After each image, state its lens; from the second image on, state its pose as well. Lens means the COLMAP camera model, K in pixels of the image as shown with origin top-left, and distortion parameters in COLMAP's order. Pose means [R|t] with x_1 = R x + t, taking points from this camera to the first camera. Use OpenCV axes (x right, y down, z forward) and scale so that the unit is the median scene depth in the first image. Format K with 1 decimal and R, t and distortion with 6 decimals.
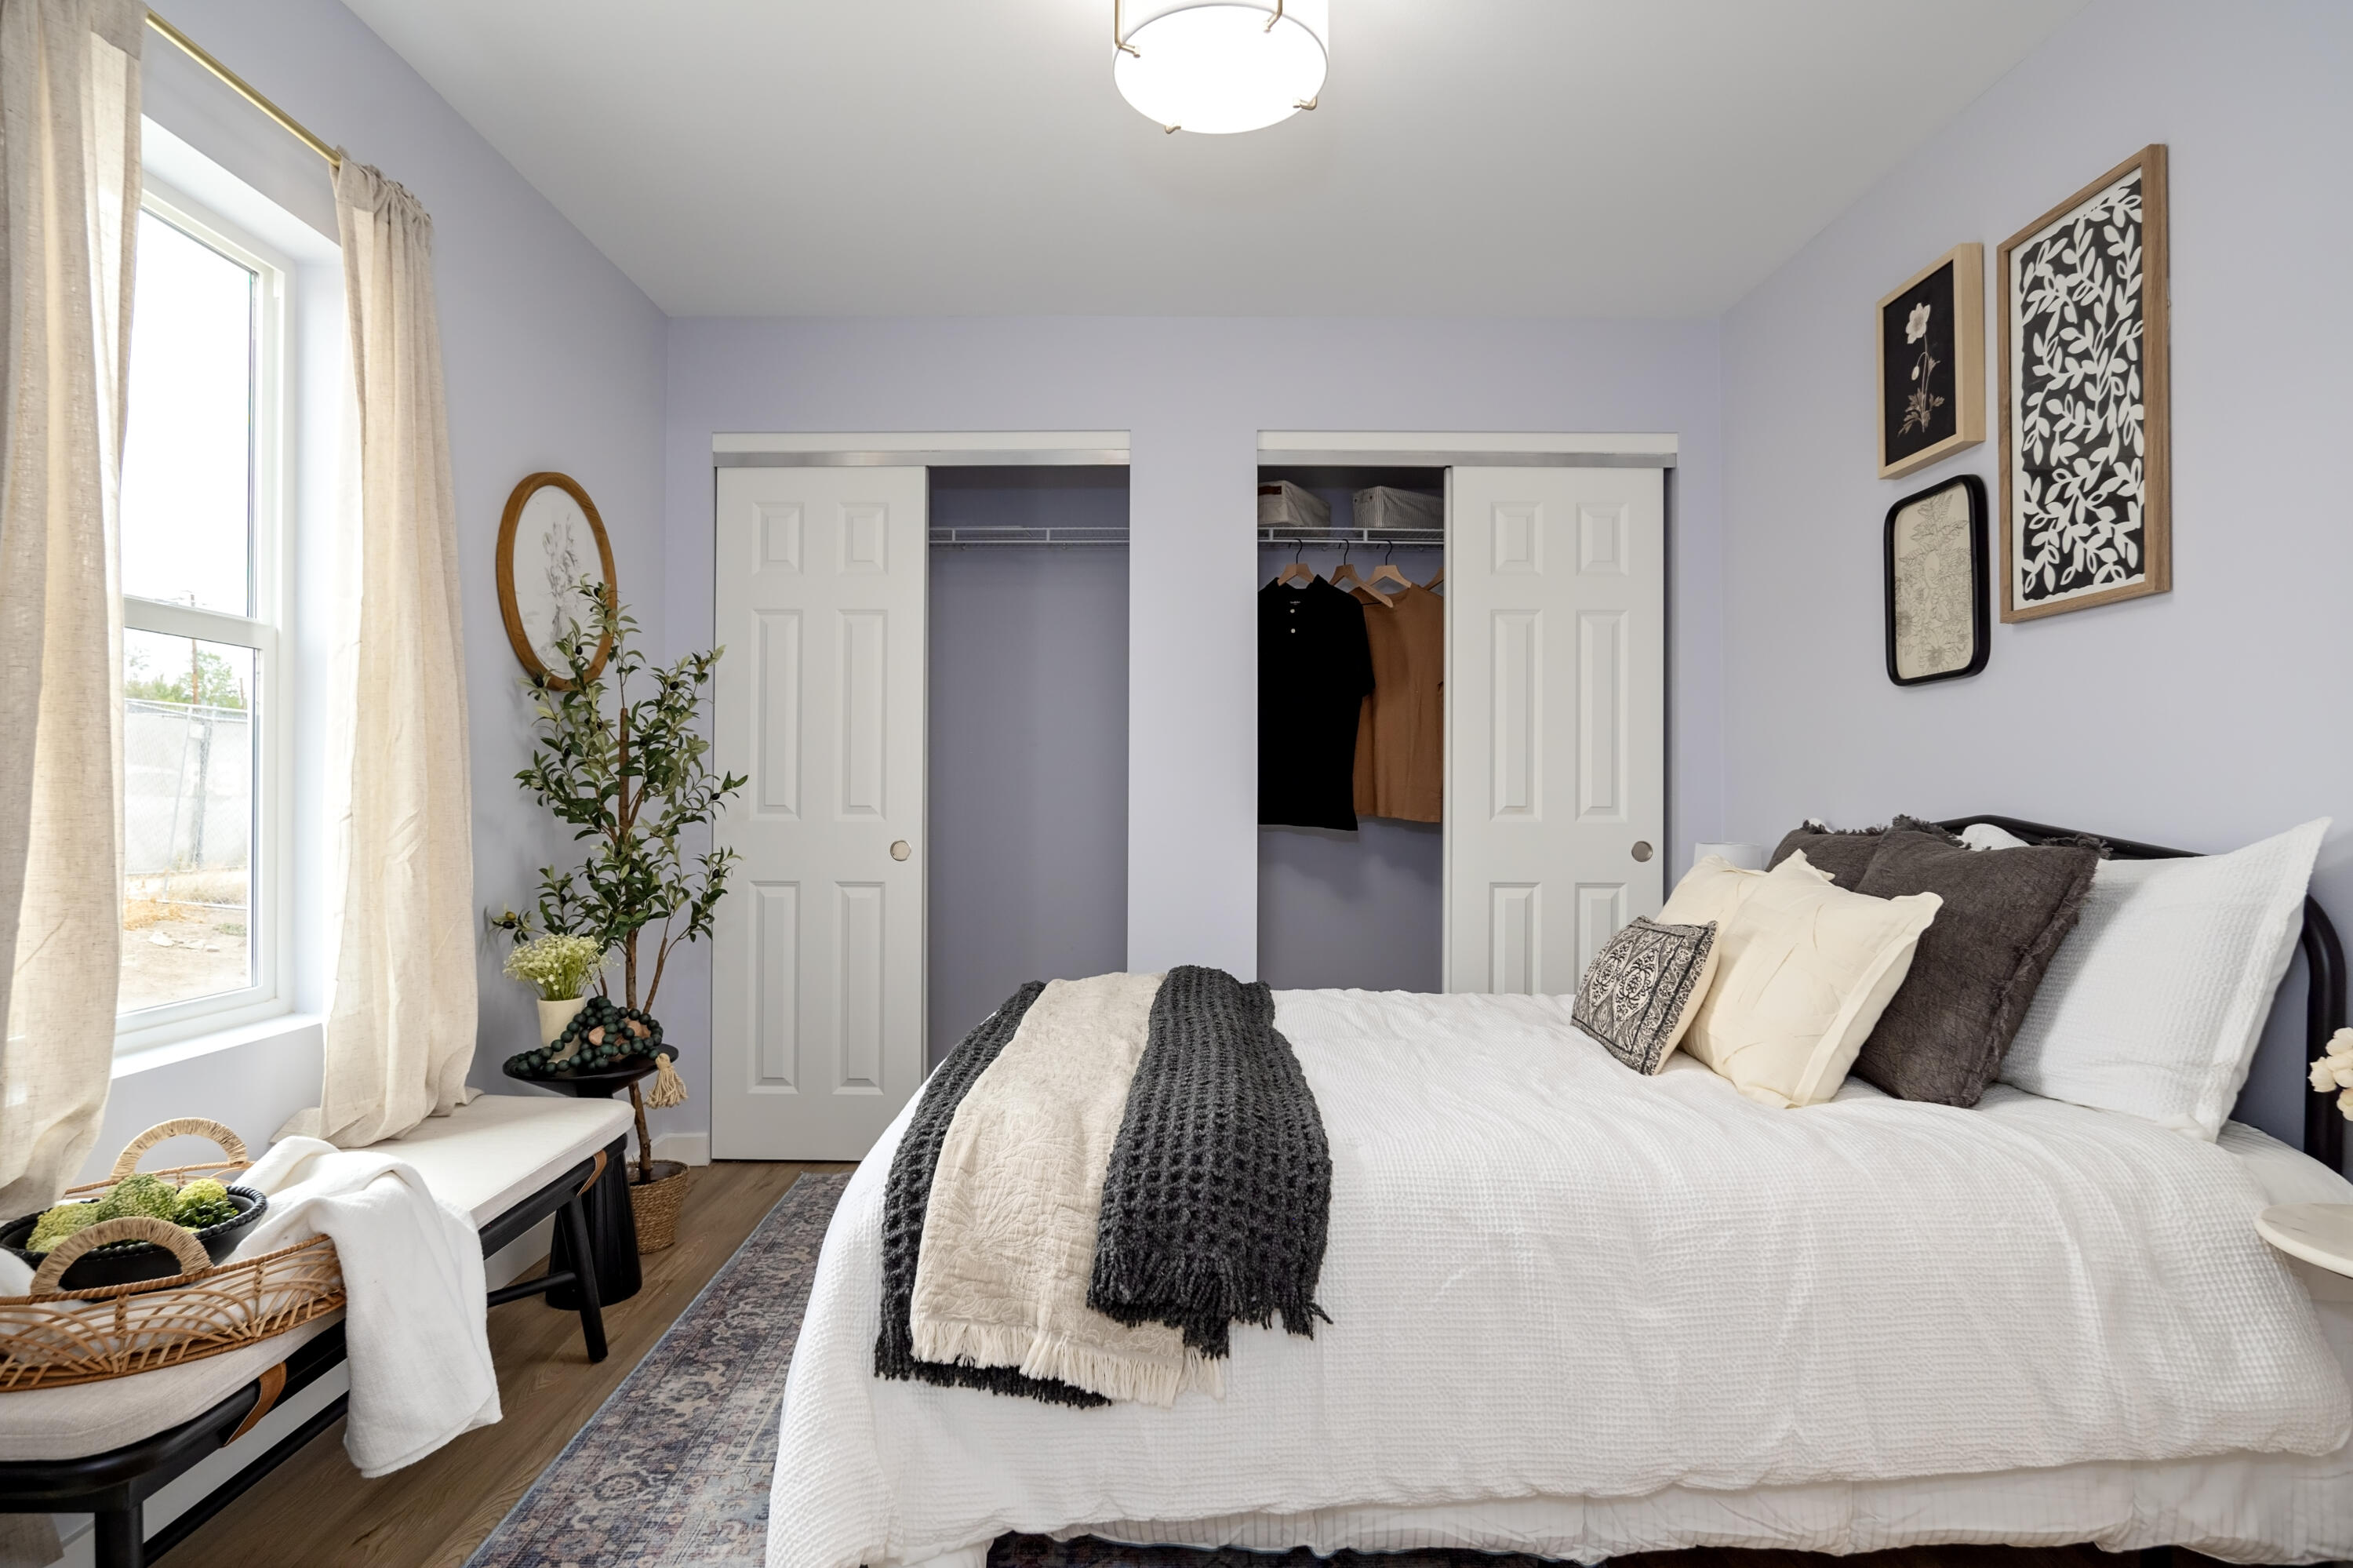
lens RADIAL K [[1214.0, 0, 1176.8], [0, 1214.0, 786.5], [0, 0, 1]] dist [-0.026633, 0.016673]
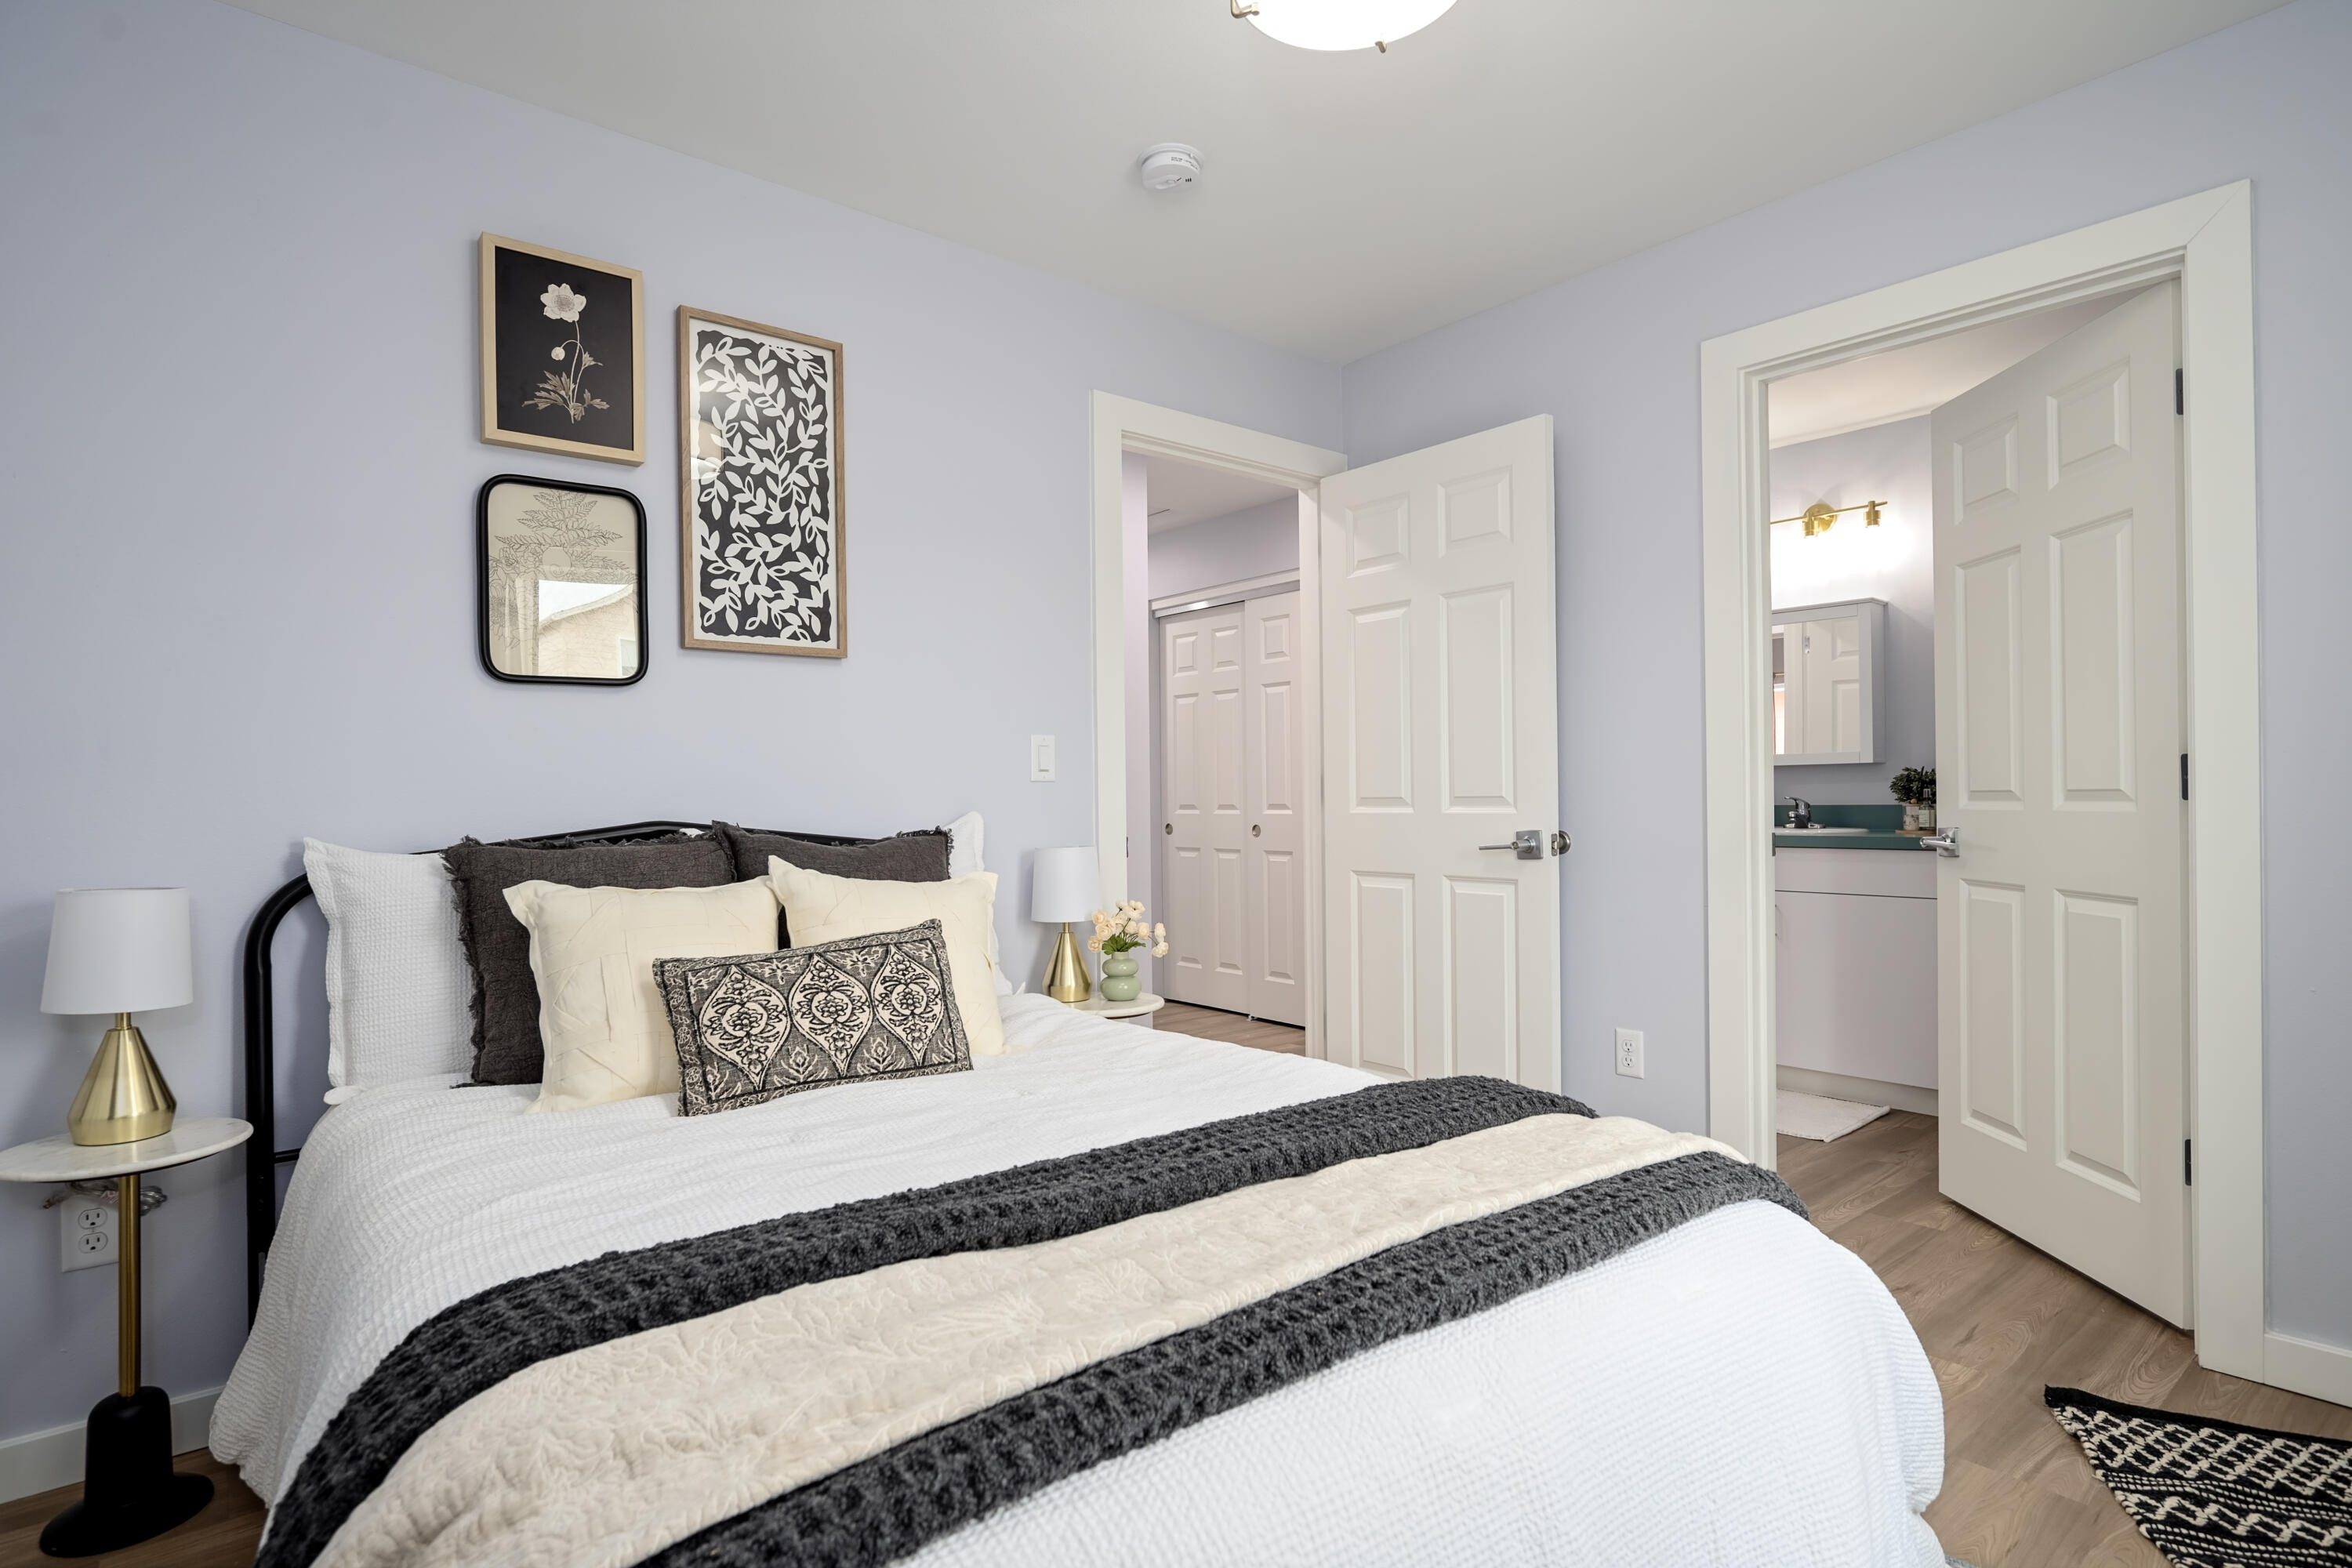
lens RADIAL K [[1213.4, 0, 1176.3], [0, 1213.4, 786.5], [0, 0, 1]] dist [-0.026633, 0.016673]
pose [[-0.641667, 0.008347, 0.766938, -0.490242], [0.004211, 0.999964, -0.007361, 0.002554], [-0.766971, -0.001494, -0.641680, 1.469679]]
